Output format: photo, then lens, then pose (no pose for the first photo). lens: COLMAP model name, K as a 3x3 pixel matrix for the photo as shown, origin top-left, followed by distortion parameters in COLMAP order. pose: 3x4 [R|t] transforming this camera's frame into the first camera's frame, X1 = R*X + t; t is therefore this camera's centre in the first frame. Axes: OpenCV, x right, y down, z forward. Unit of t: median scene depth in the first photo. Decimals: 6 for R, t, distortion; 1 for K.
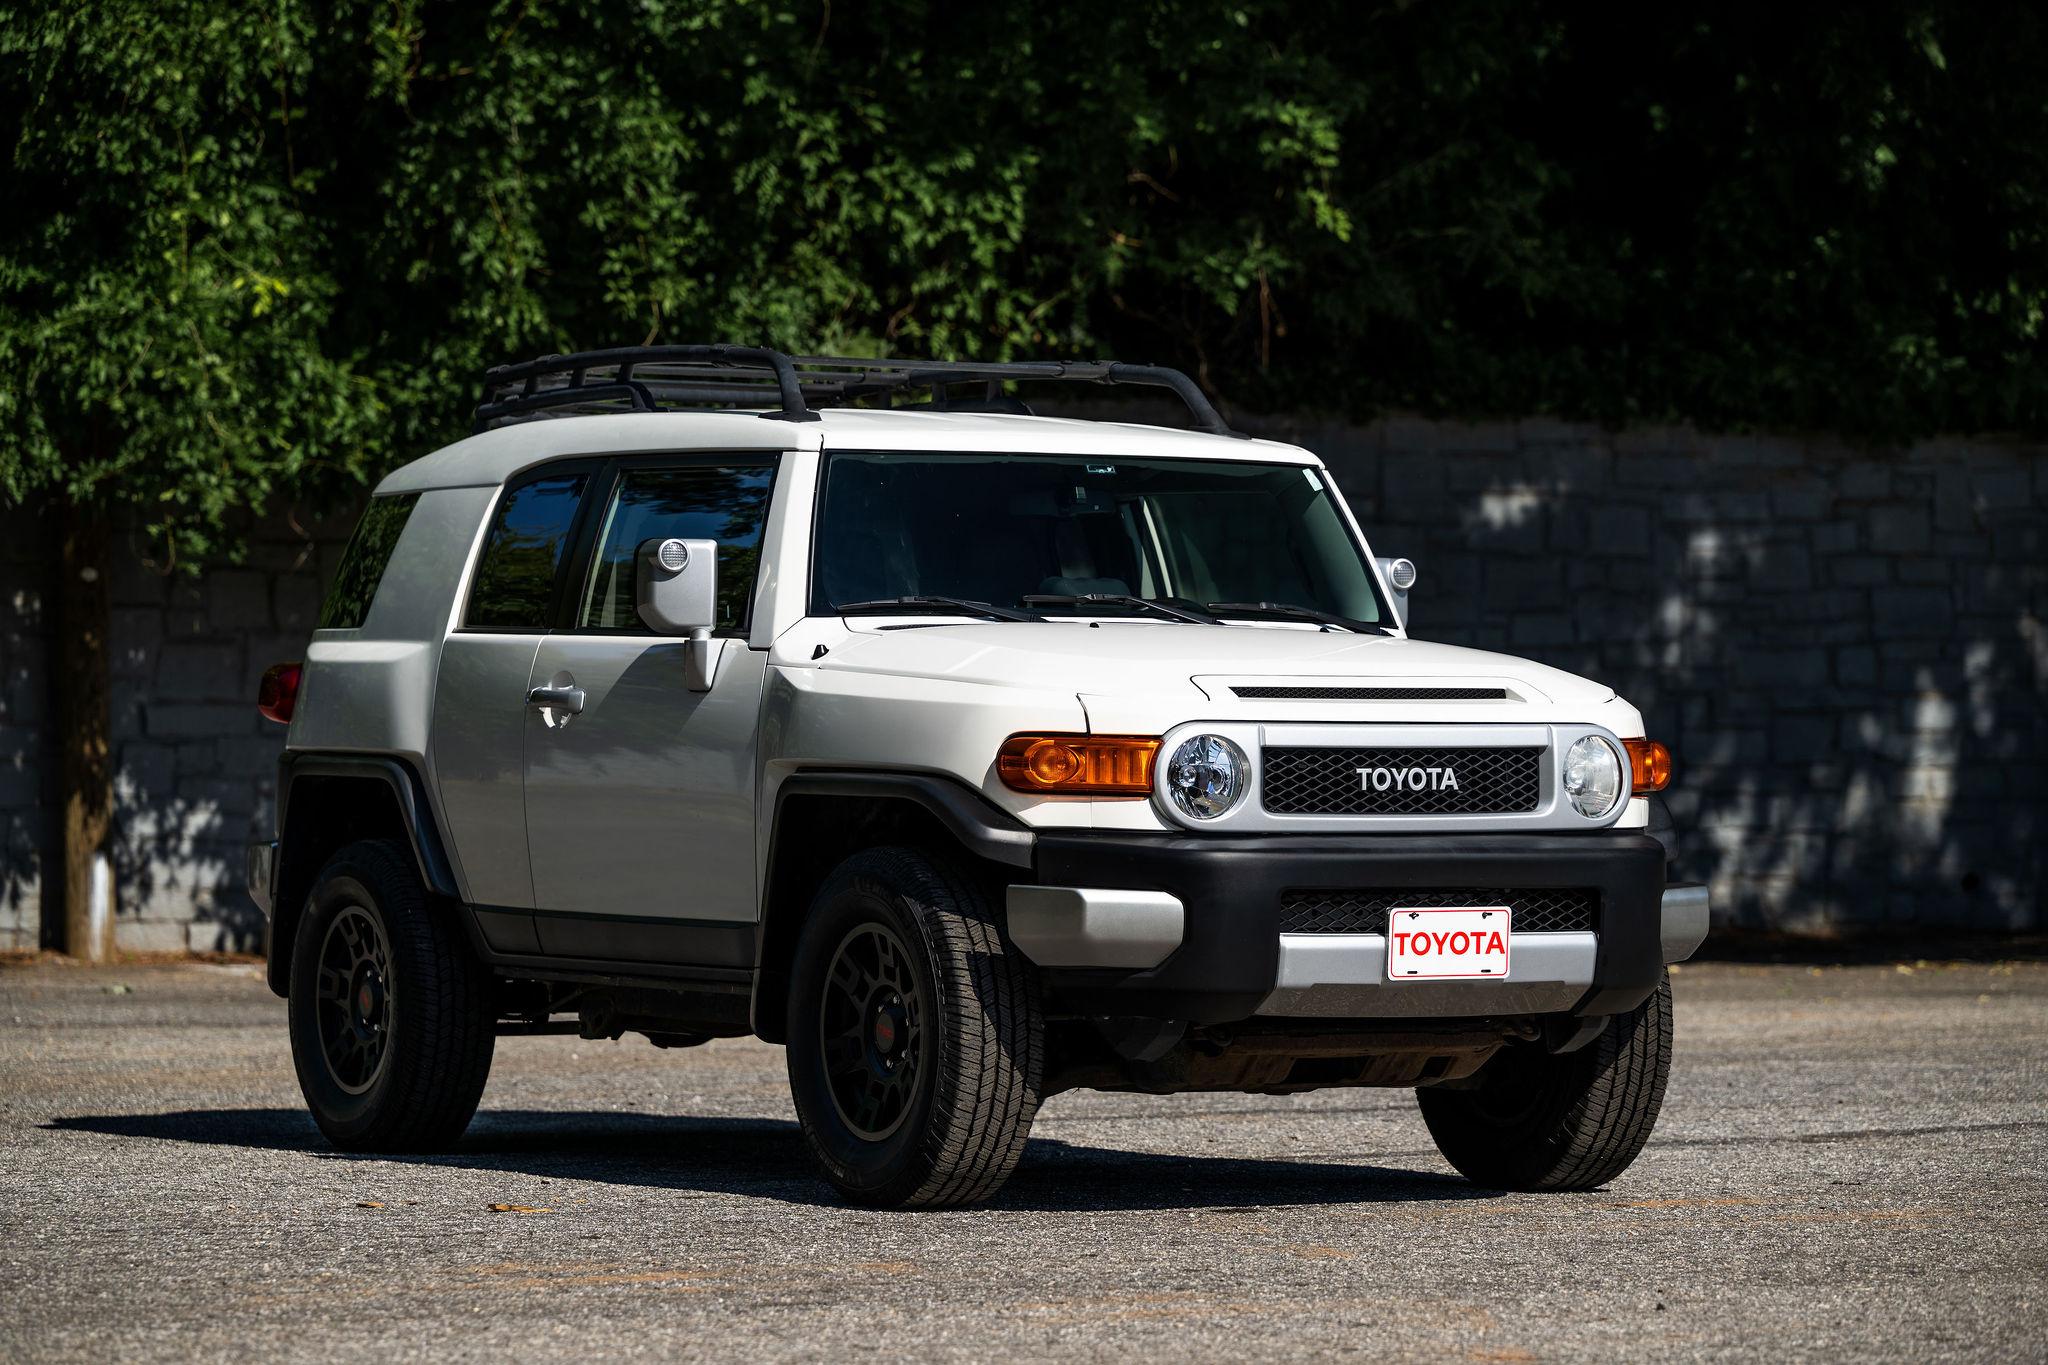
lens RADIAL K [[6460.0, 0, 1158.2], [0, 6460.0, 679.3], [0, 0, 1]] dist [0.009596, 0.228490]
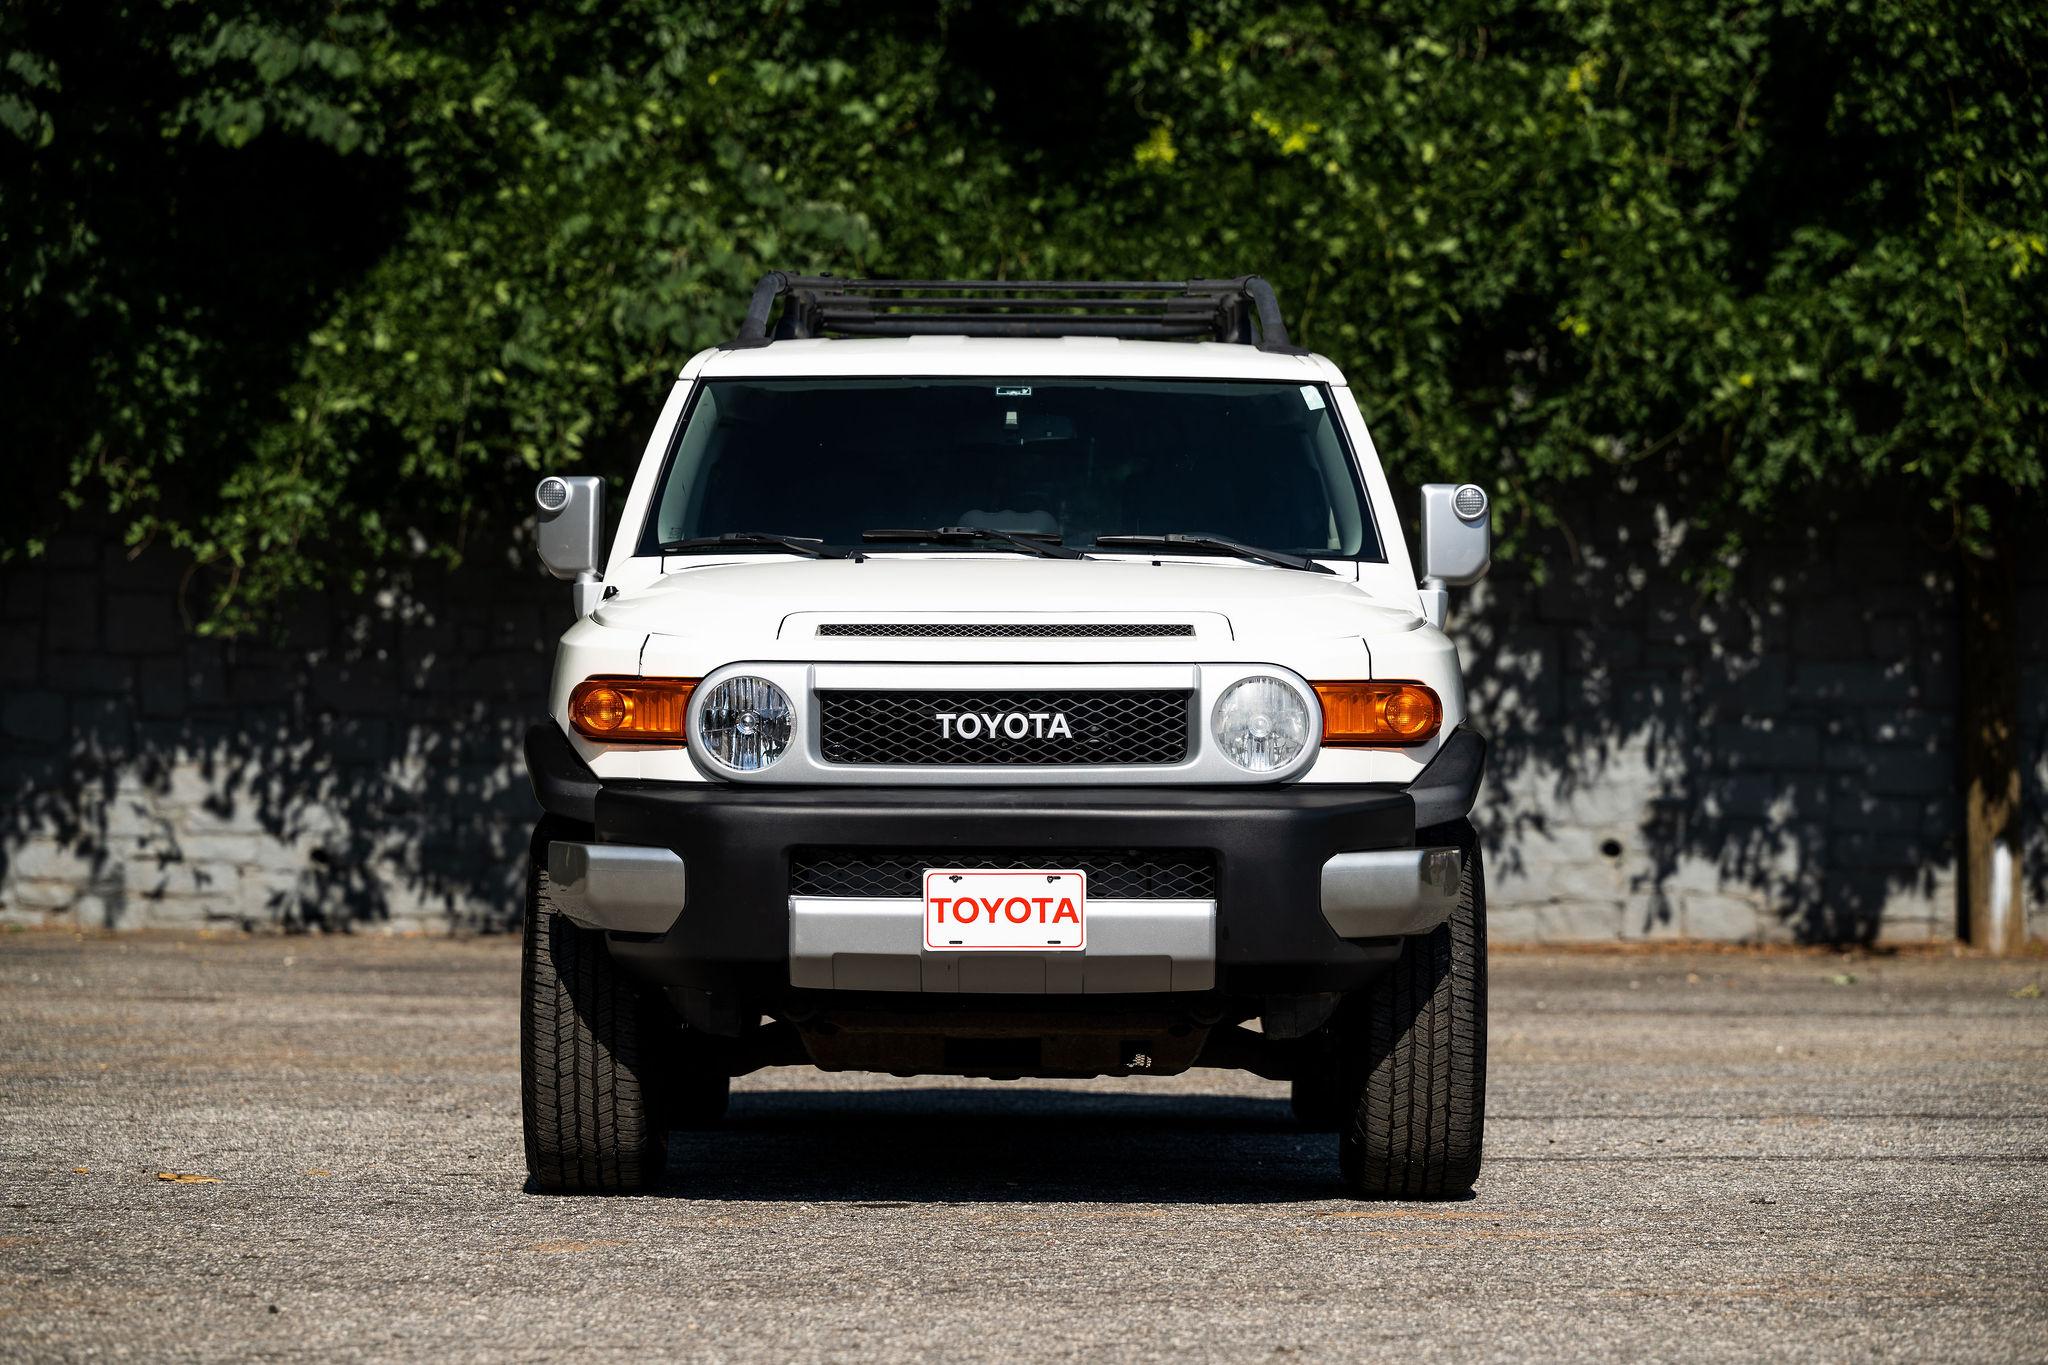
lens RADIAL K [[6460.0, 0, 1158.2], [0, 6460.0, 679.3], [0, 0, 1]] dist [0.009596, 0.228490]
pose [[0.861735, -0.008394, -0.507289, 0.506323], [0.007535, 0.999965, -0.003747, 0.012471], [0.507302, -0.000594, 0.861768, 0.242866]]
